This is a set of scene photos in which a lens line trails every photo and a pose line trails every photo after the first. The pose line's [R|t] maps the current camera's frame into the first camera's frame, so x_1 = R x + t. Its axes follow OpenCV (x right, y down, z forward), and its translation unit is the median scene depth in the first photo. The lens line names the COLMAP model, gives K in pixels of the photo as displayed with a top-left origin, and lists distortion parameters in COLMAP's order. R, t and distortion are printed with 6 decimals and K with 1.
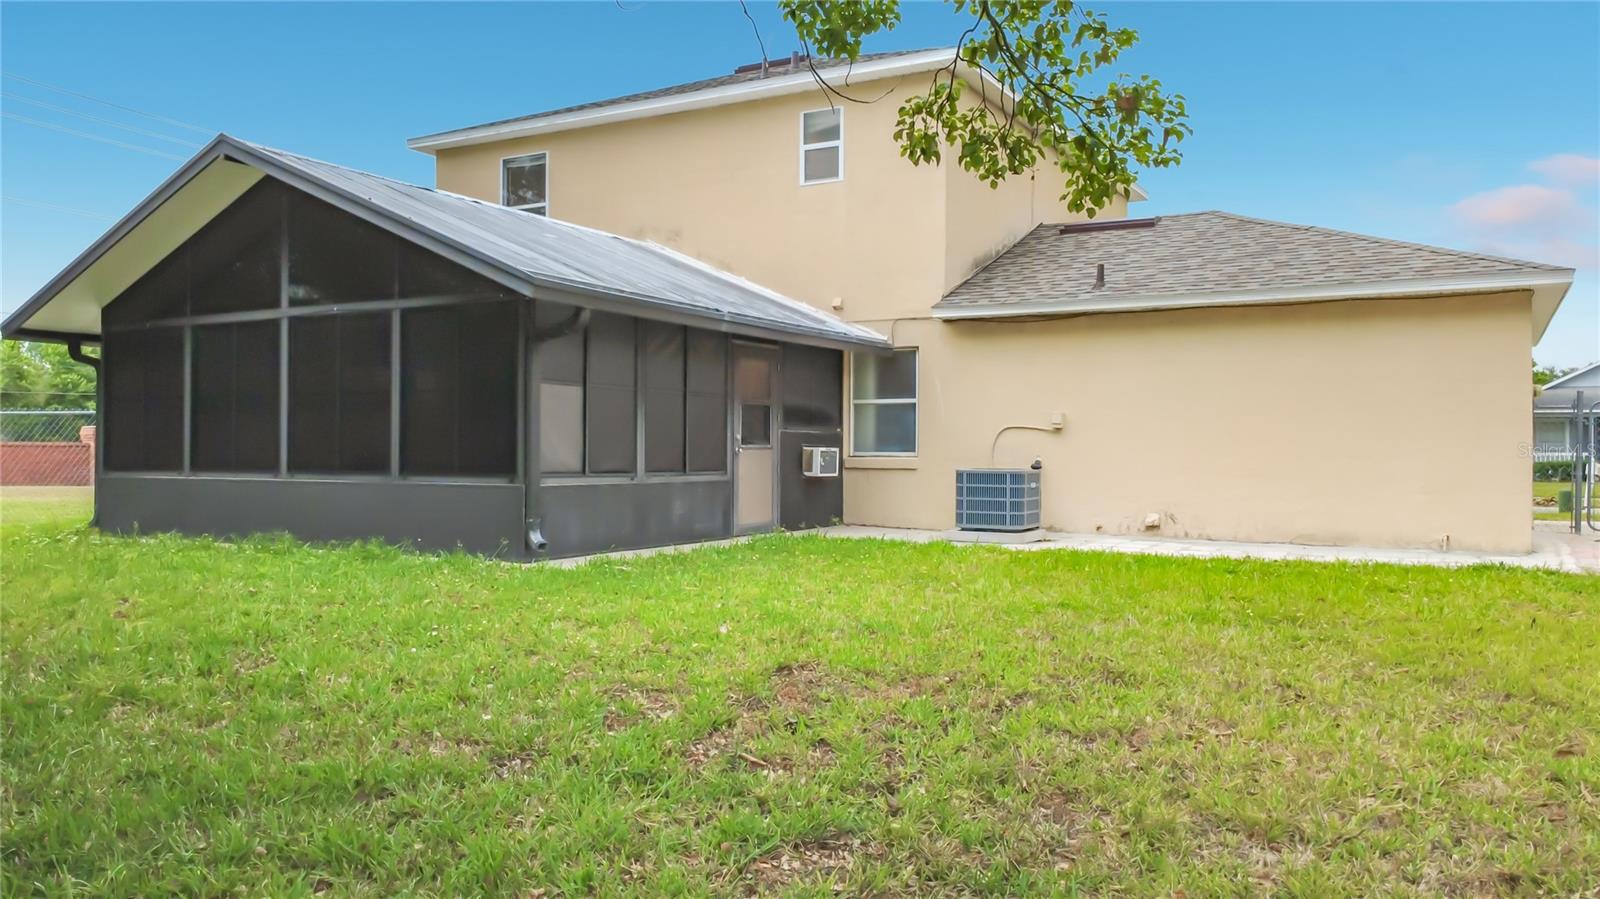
lens RADIAL K [[1196.7, 0, 800.0], [0, 1196.7, 449.5], [0, 0, 1]] dist [-0.000386, 0.000310]
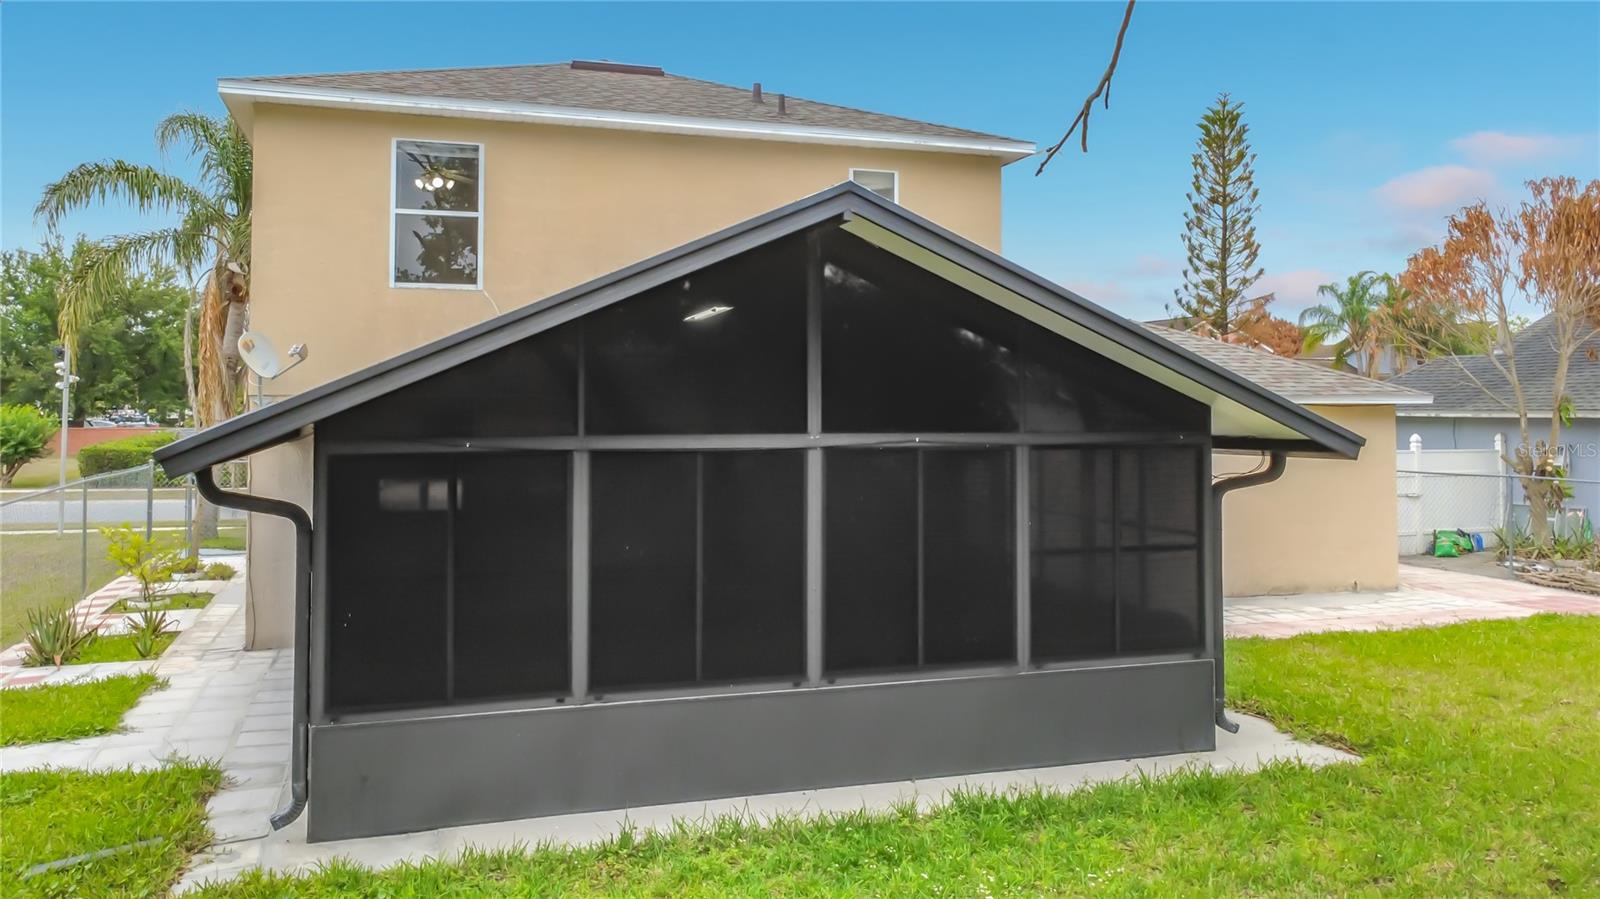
lens RADIAL K [[1196.7, 0, 800.0], [0, 1196.7, 449.5], [0, 0, 1]] dist [-0.000386, 0.000310]
pose [[0.686013, -0.023128, 0.727221, -0.923125], [0.000043, 0.999496, 0.031747, -0.129891], [-0.727589, -0.021747, 0.685669, 0.540542]]
